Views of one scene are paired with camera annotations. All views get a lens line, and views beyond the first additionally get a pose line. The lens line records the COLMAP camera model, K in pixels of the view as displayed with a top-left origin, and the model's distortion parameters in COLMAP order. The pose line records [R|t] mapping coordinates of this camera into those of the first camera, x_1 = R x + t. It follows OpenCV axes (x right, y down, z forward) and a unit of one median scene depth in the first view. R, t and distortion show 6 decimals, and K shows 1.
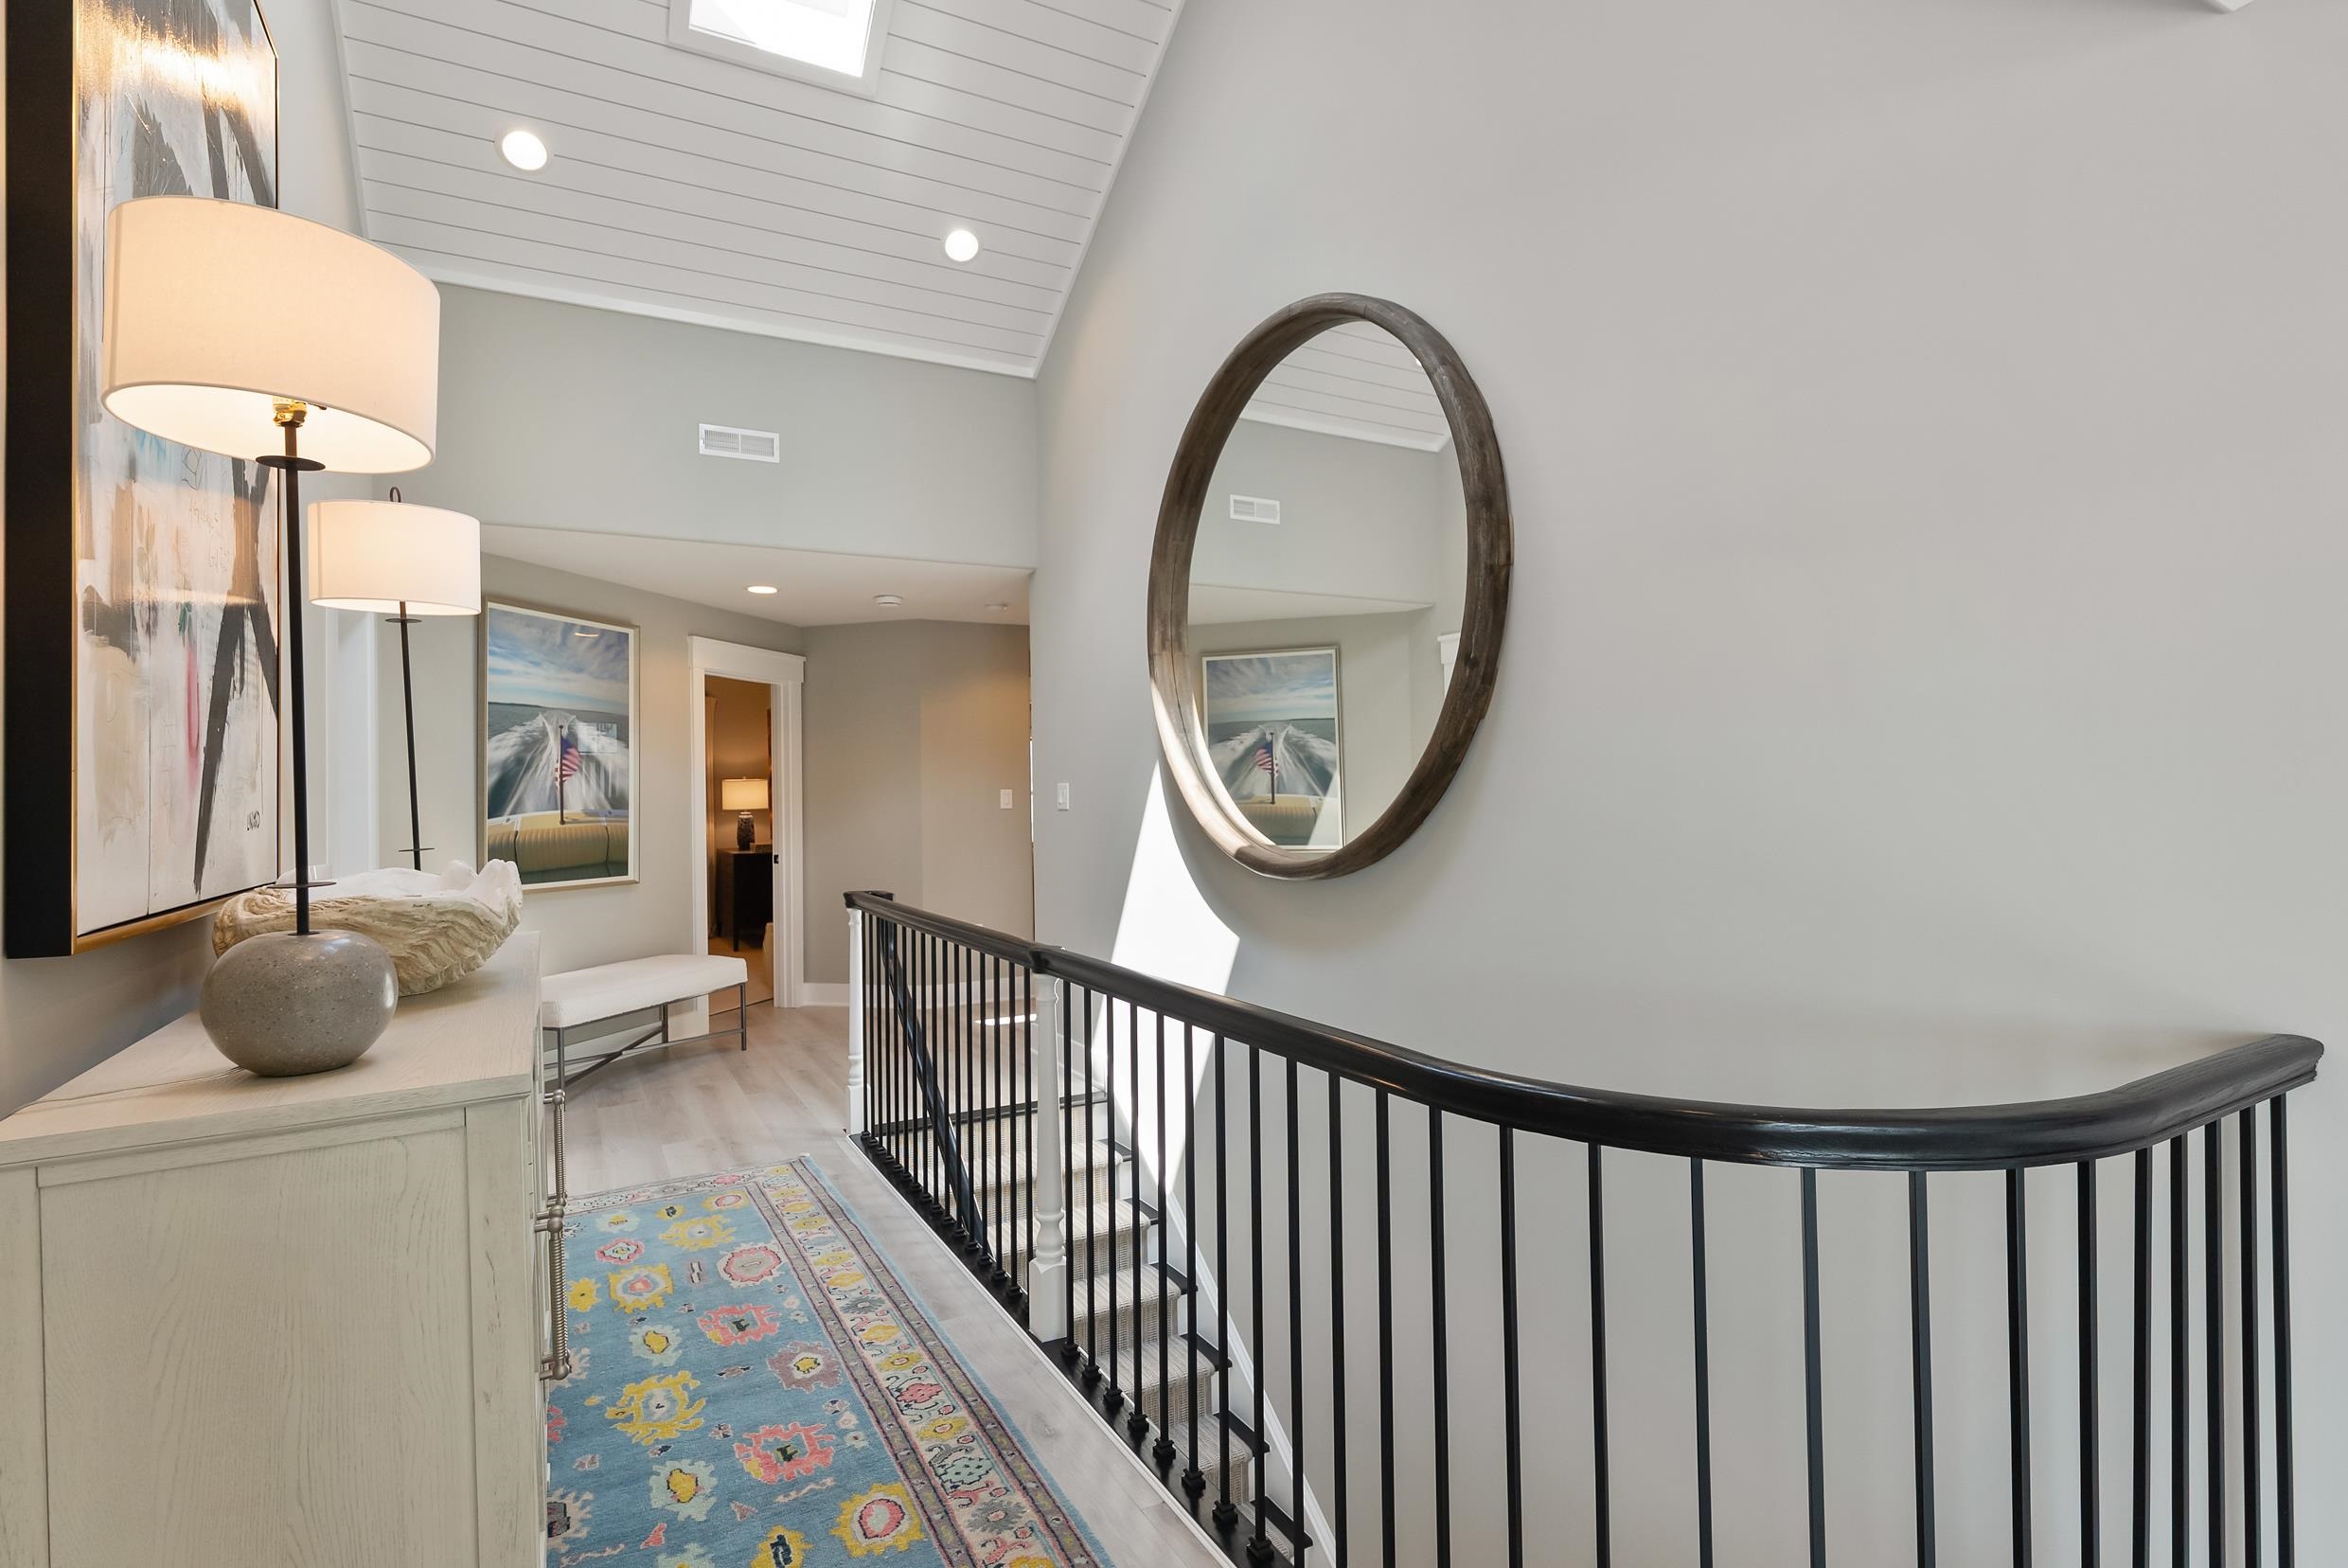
lens RADIAL K [[1132.4, 0, 1183.5], [0, 1132.4, 782.4], [0, 0, 1]] dist [-0.001610, -0.000050]
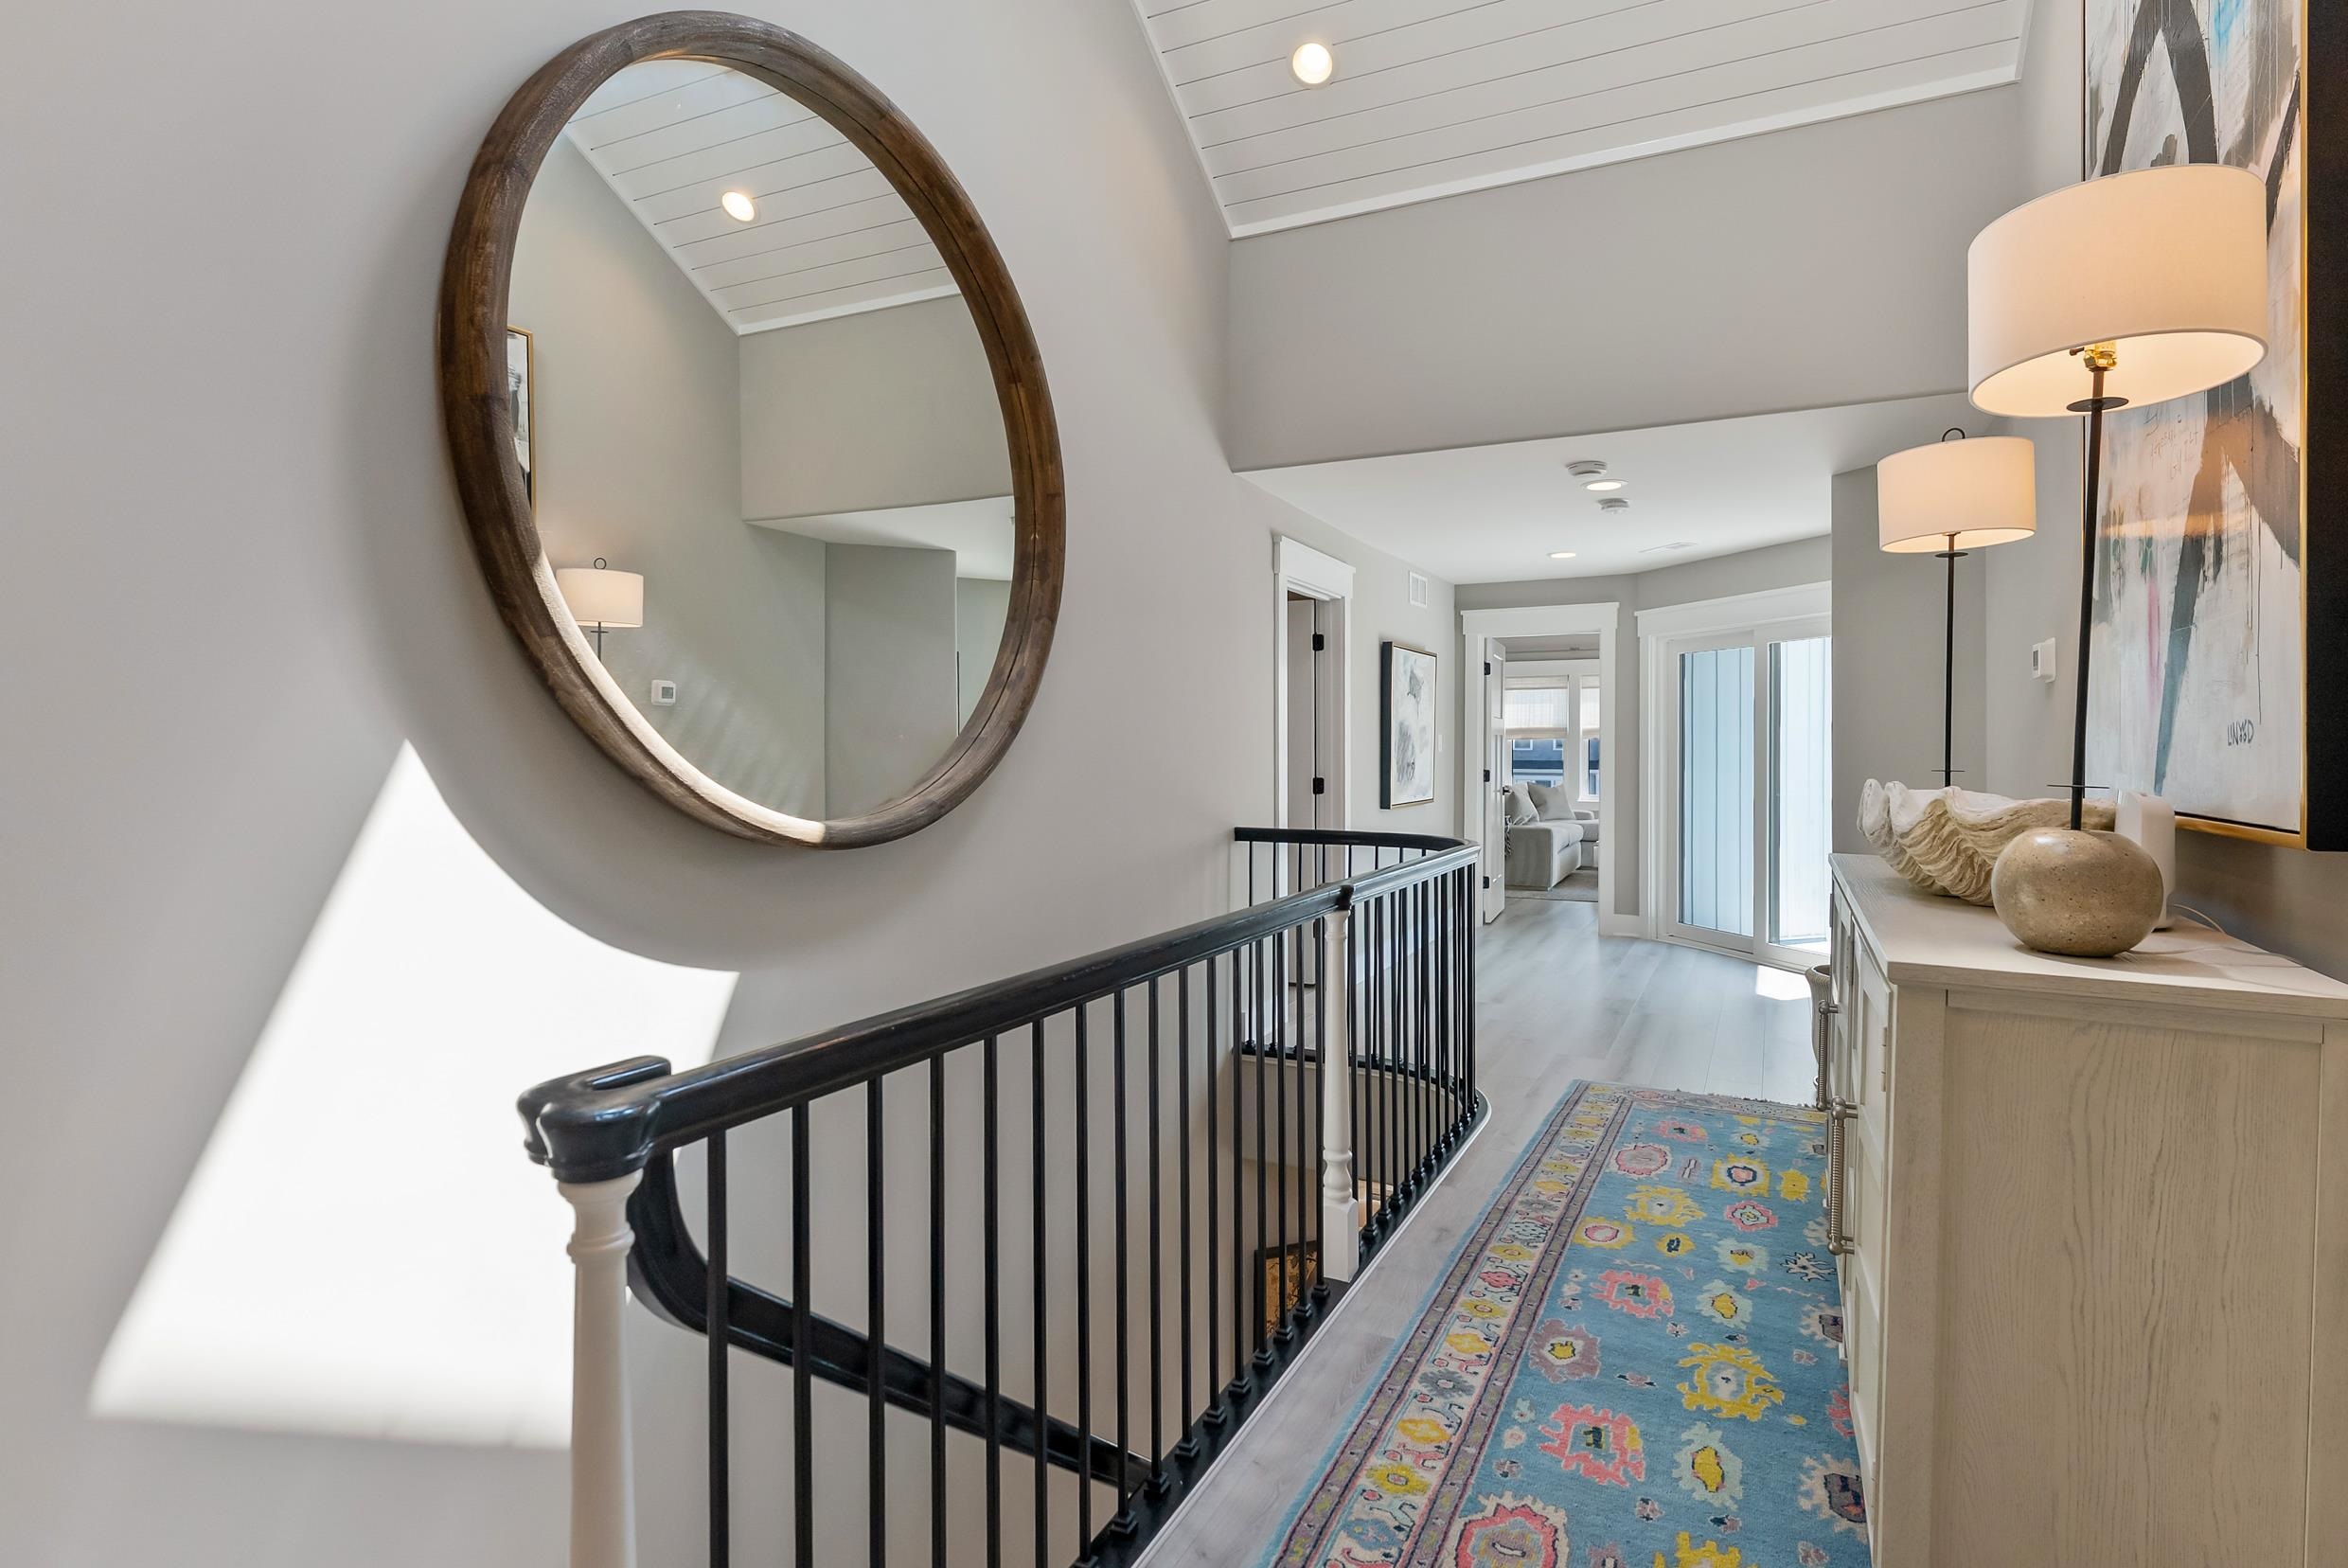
lens RADIAL K [[1201.0, 0, 1181.1], [0, 1201.0, 785.6], [0, 0, 1]] dist [-0.000132, -0.000321]
pose [[-0.567303, -0.001809, 0.823507, -1.007868], [0.003860, 0.999981, 0.004856, 0.059350], [-0.823500, 0.005933, -0.567285, 1.902183]]
